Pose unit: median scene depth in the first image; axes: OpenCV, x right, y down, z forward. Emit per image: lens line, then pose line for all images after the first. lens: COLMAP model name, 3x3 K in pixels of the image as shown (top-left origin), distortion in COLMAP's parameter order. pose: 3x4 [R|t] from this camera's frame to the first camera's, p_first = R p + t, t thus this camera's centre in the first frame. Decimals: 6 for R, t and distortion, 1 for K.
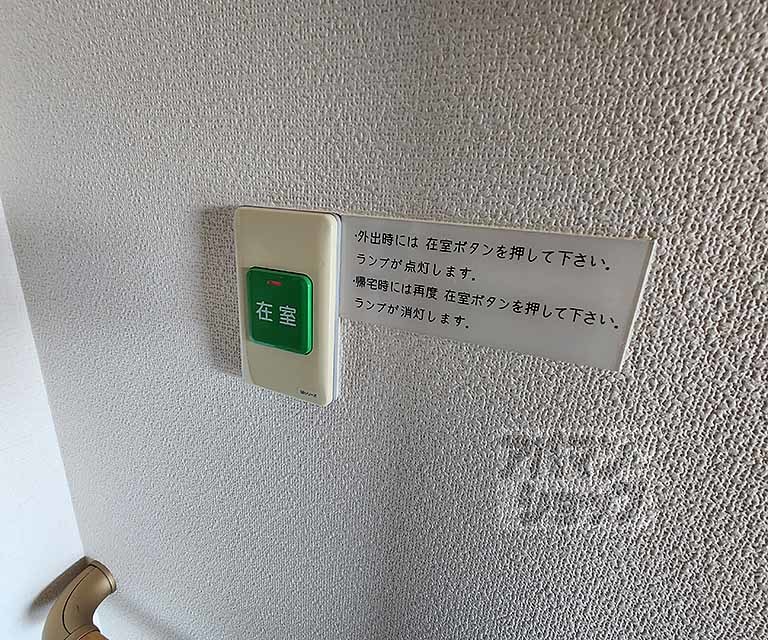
lens RADIAL K [[362.4, 0, 383.4], [0, 362.4, 317.9], [0, 0, 1]] dist [-0.001805, -0.000541]
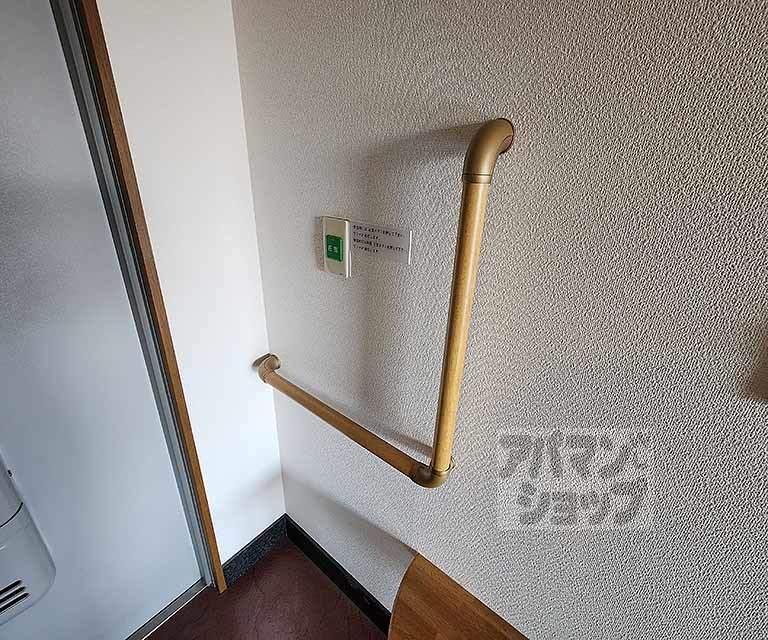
lens RADIAL K [[362.4, 0, 384.3], [0, 362.4, 320.2], [0, 0, 1]] dist [-0.001805, -0.000541]
pose [[0.954412, 0.085614, -0.285950, 1.246019], [-0.056670, 0.992532, 0.108021, 0.268223], [0.293062, -0.086892, 0.952137, -2.259507]]
